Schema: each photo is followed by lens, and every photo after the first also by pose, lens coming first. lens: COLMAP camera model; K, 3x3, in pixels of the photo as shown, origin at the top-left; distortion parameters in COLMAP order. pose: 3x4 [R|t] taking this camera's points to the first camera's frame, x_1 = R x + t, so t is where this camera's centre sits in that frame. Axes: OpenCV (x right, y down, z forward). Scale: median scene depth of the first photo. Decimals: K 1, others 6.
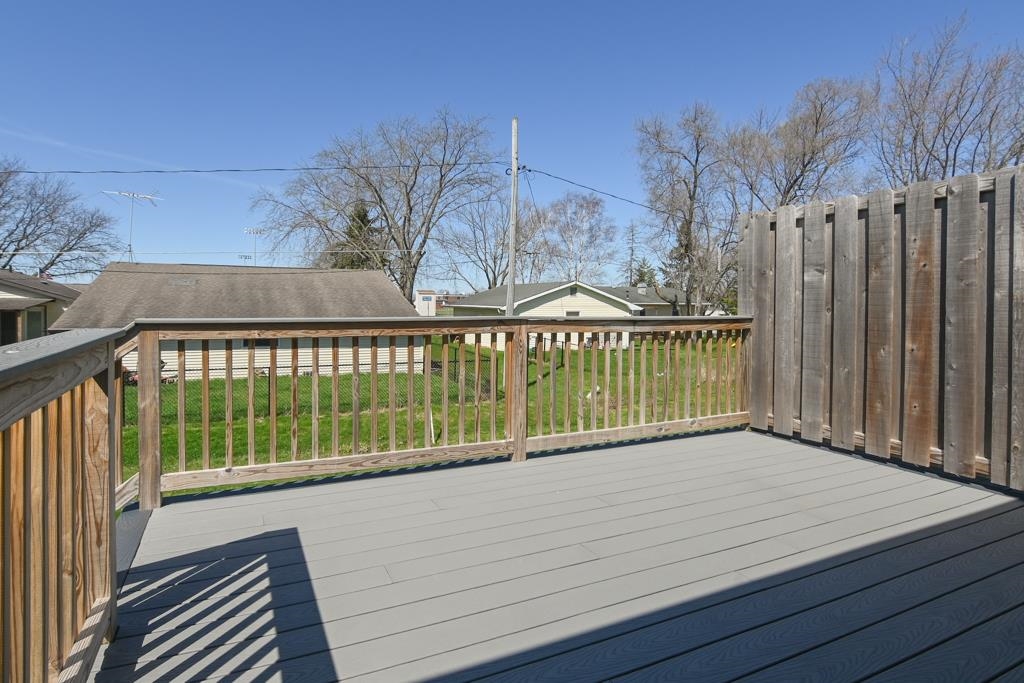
lens RADIAL K [[519.3, 0, 478.8], [0, 519.3, 316.7], [0, 0, 1]] dist [-0.026152, 0.007897]
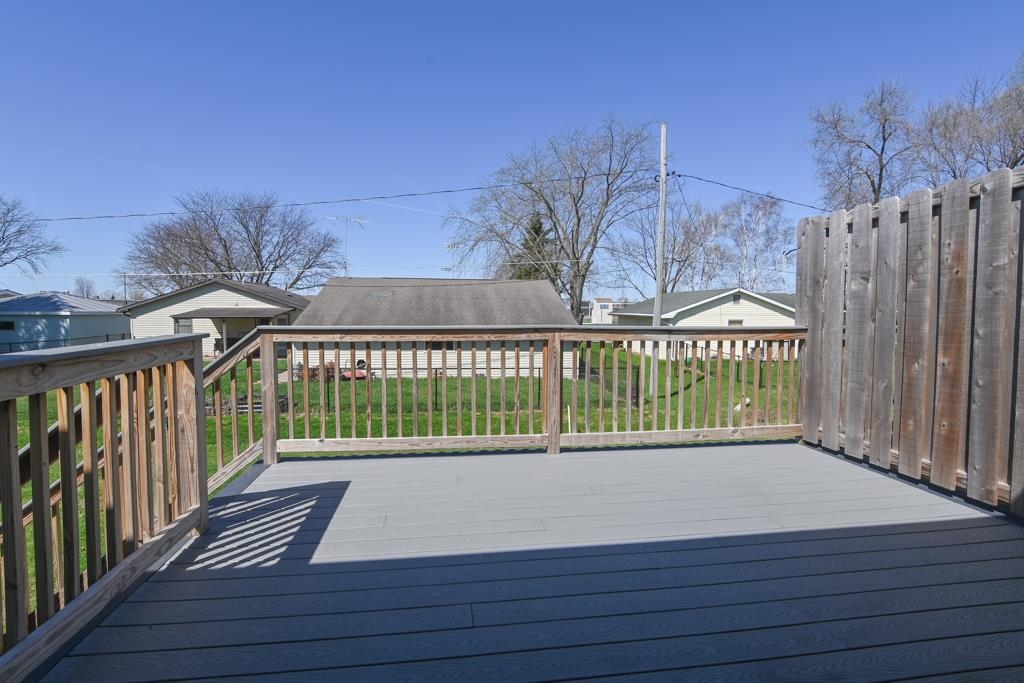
lens RADIAL K [[519.3, 0, 519.0], [0, 519.3, 335.9], [0, 0, 1]] dist [-0.026152, 0.007897]
pose [[0.954825, 0.011029, -0.296965, 0.320818], [-0.004307, 0.999720, 0.023281, -0.003194], [0.297138, -0.020950, 0.954605, -0.088402]]
